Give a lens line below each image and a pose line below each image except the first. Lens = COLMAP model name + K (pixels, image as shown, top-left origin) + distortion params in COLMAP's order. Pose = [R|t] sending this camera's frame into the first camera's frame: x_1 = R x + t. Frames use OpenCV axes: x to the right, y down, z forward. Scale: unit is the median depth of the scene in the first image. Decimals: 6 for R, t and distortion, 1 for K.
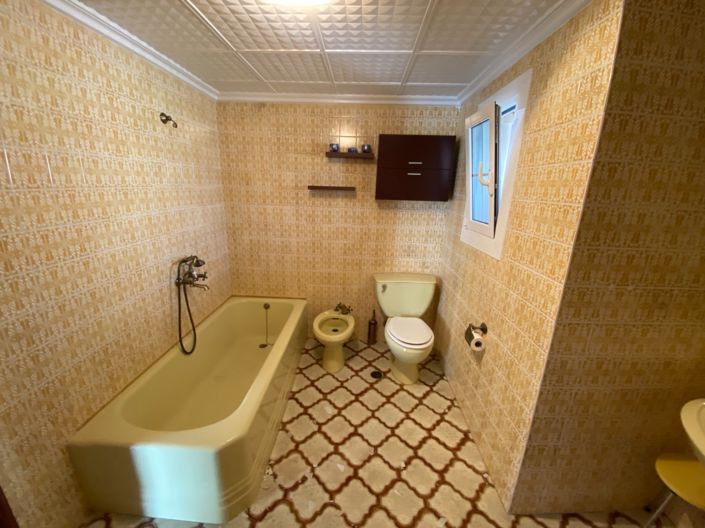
lens RADIAL K [[286.7, 0, 351.0], [0, 286.7, 264.9], [0, 0, 1]] dist [0.034573, -0.028905]
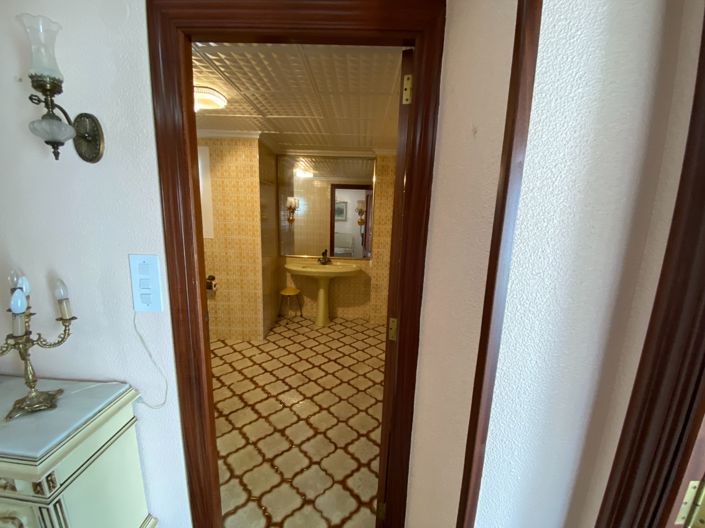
lens RADIAL K [[286.7, 0, 351.0], [0, 286.7, 264.9], [0, 0, 1]] dist [0.034573, -0.028905]
pose [[-0.006623, -0.220861, 0.975283, -1.725329], [0.228753, 0.949108, 0.216487, -0.068629], [-0.973462, 0.224532, 0.044237, 0.061286]]
